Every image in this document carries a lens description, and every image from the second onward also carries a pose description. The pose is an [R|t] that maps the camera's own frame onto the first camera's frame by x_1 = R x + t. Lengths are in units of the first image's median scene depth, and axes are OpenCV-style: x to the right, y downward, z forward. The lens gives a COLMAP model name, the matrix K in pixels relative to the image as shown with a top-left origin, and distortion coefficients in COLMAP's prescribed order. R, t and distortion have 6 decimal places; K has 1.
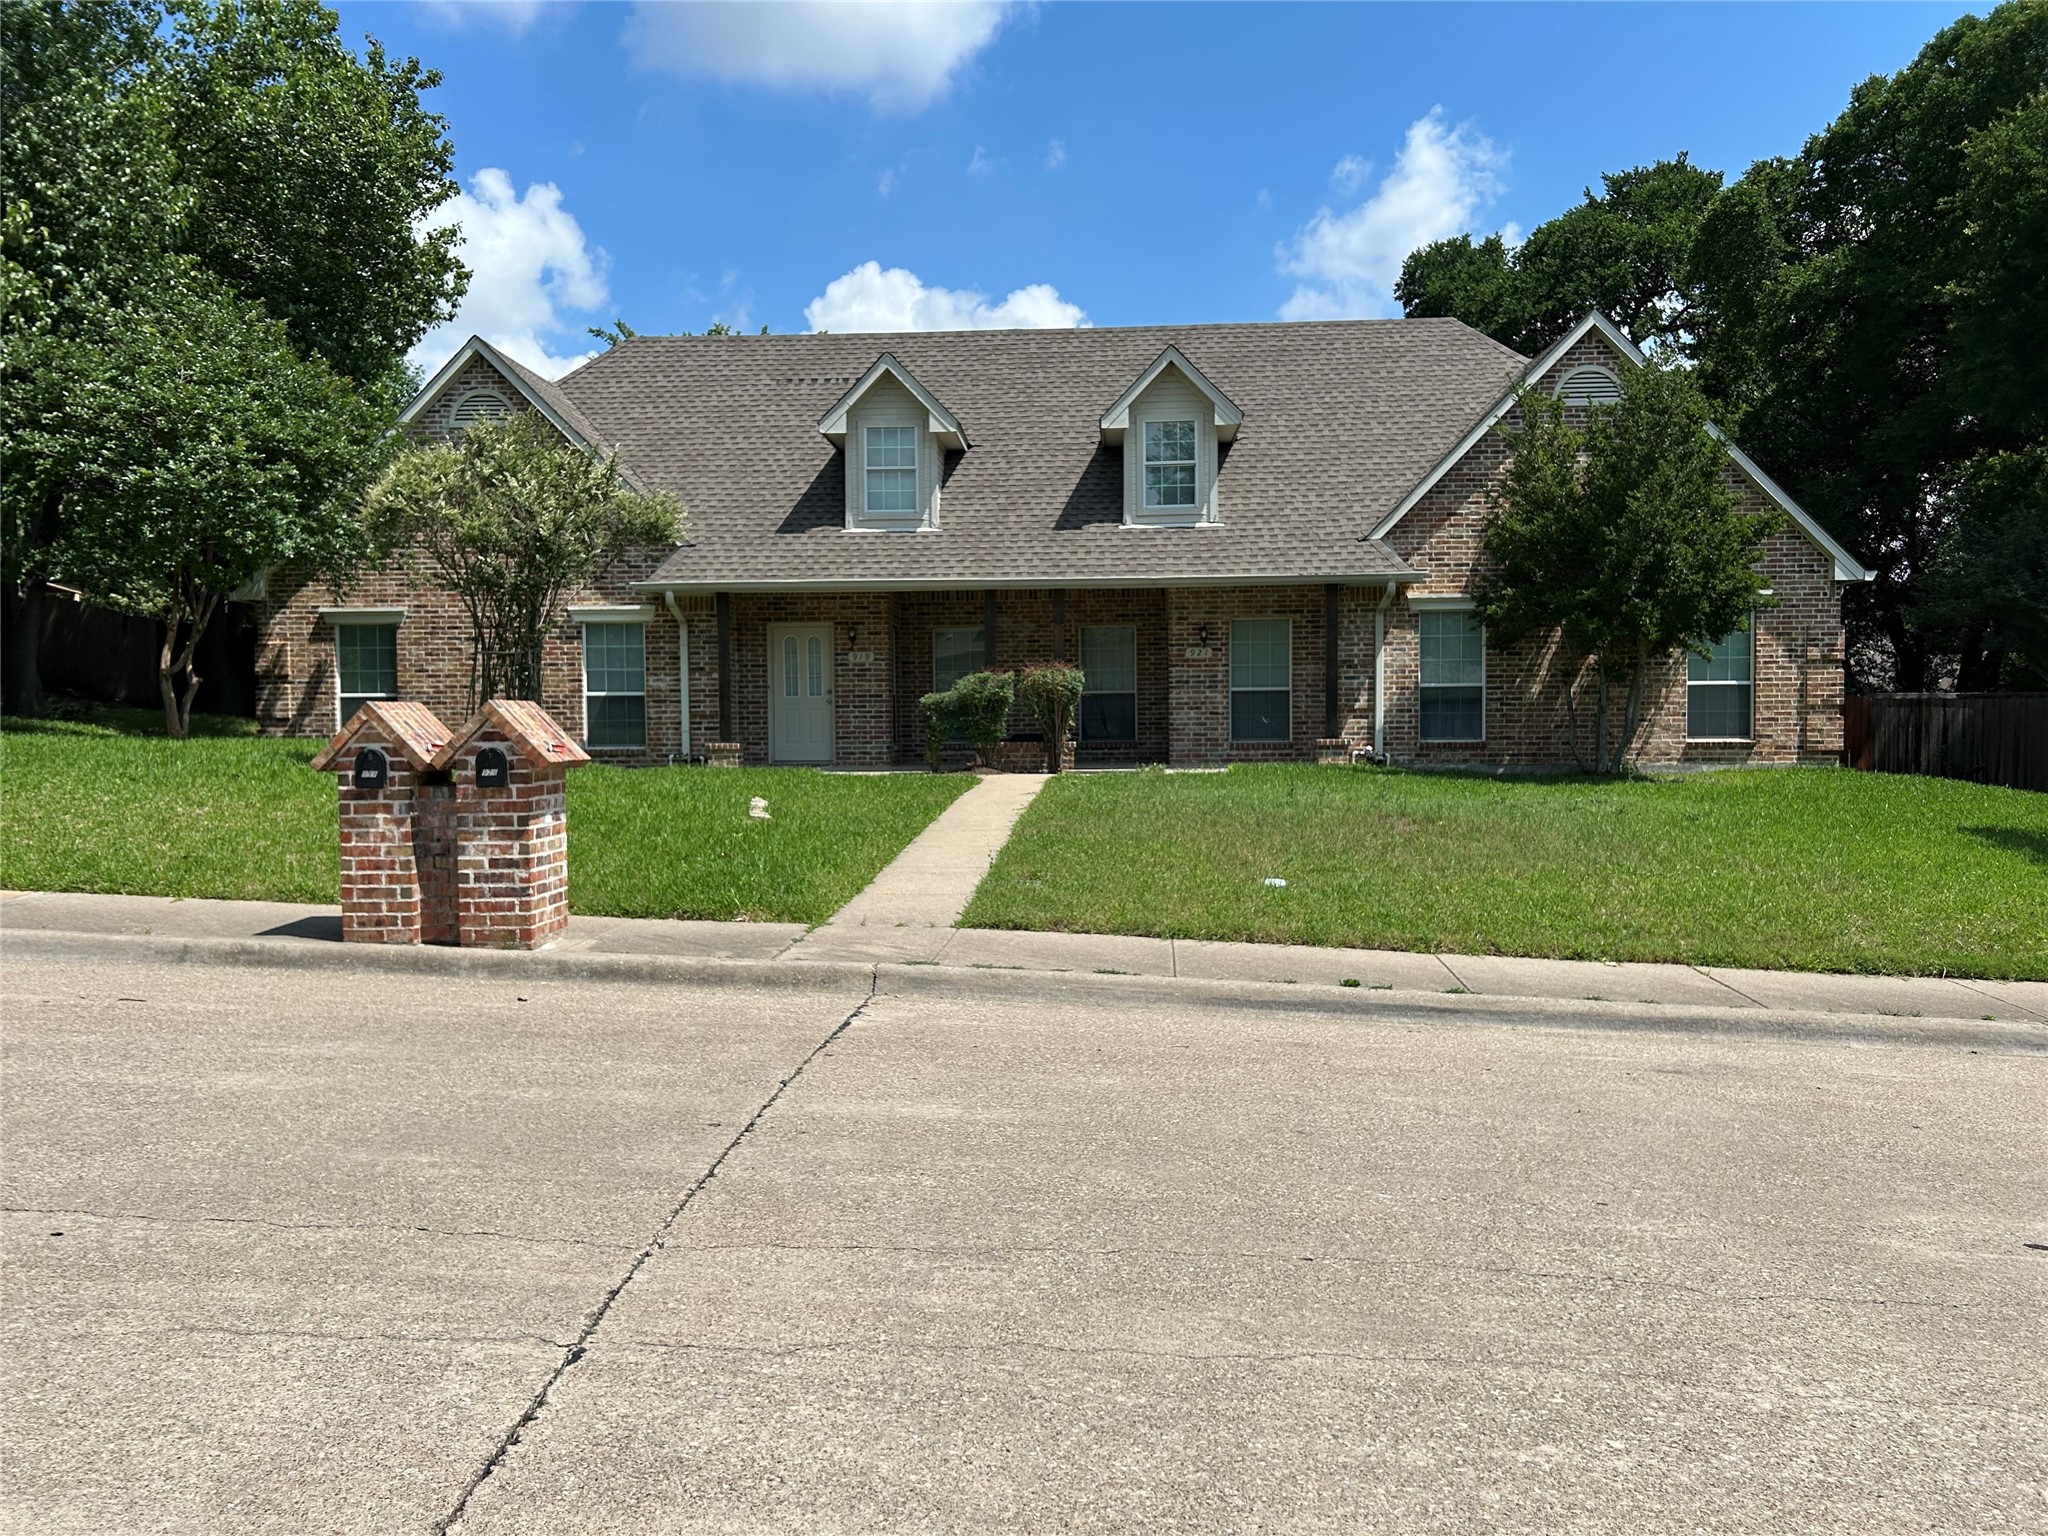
lens RADIAL K [[1574.6, 0, 1024.0], [0, 1574.6, 768.0], [0, 0, 1]] dist [0.213238, -0.543036]
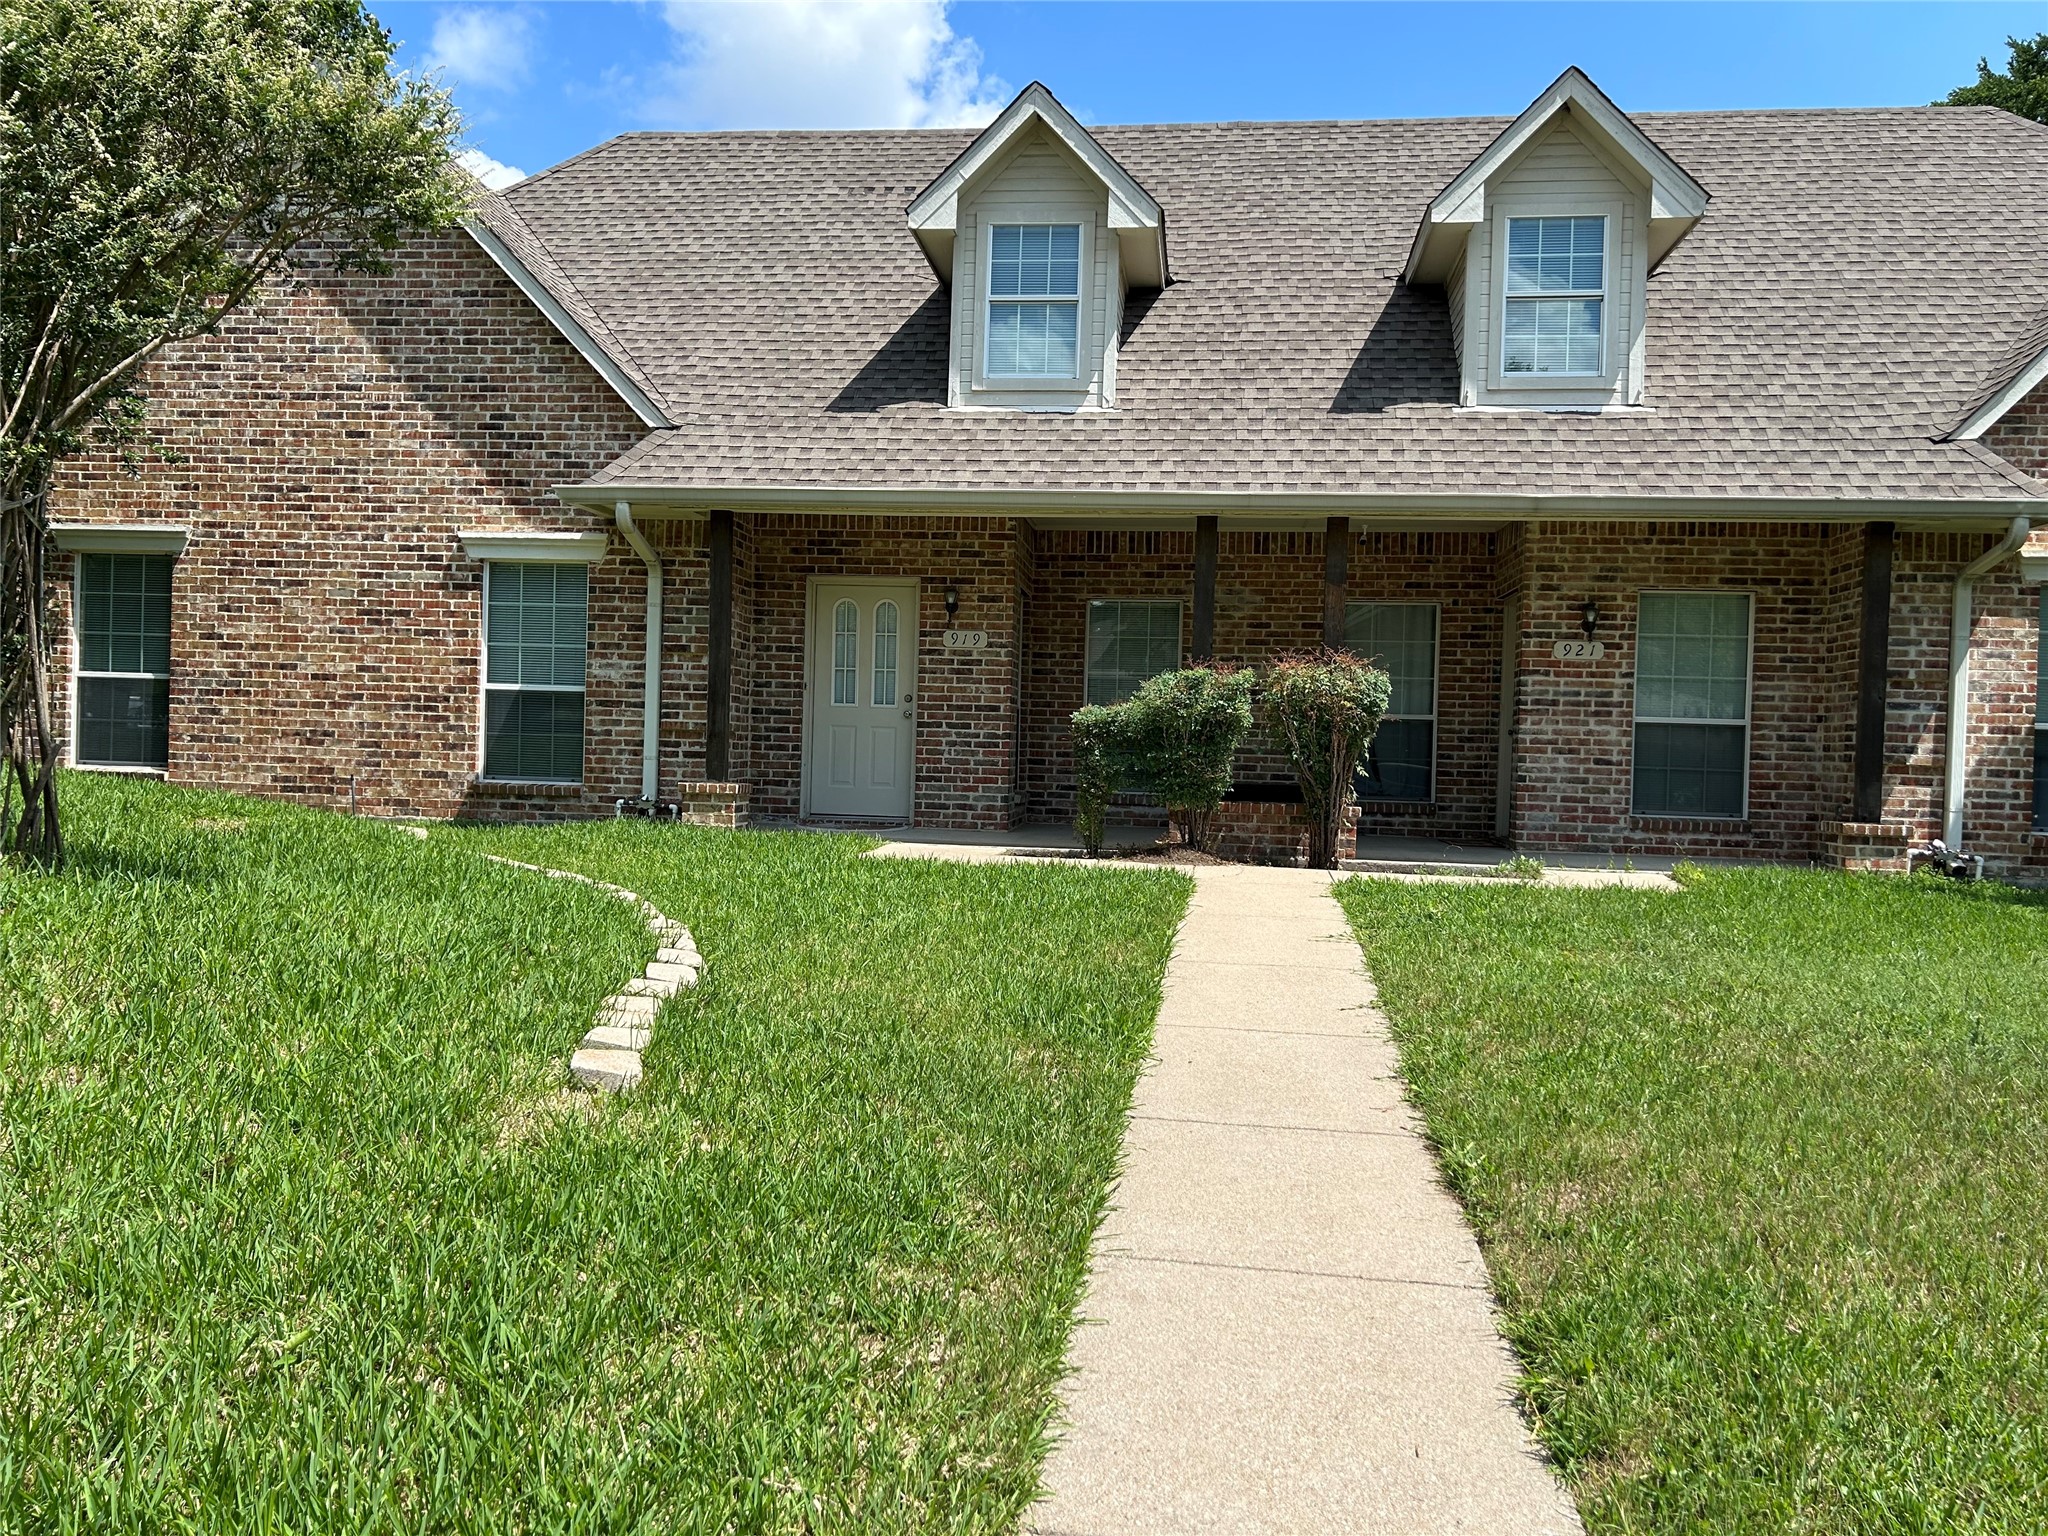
lens RADIAL K [[1553.3, 0, 1024.0], [0, 1553.3, 768.0], [0, 0, 1]] dist [0.074949, -0.095512]
pose [[0.997124, 0.039776, -0.064513, -0.045464], [-0.040874, 0.999040, -0.015784, -0.016346], [0.063823, 0.018375, 0.997792, 0.458876]]
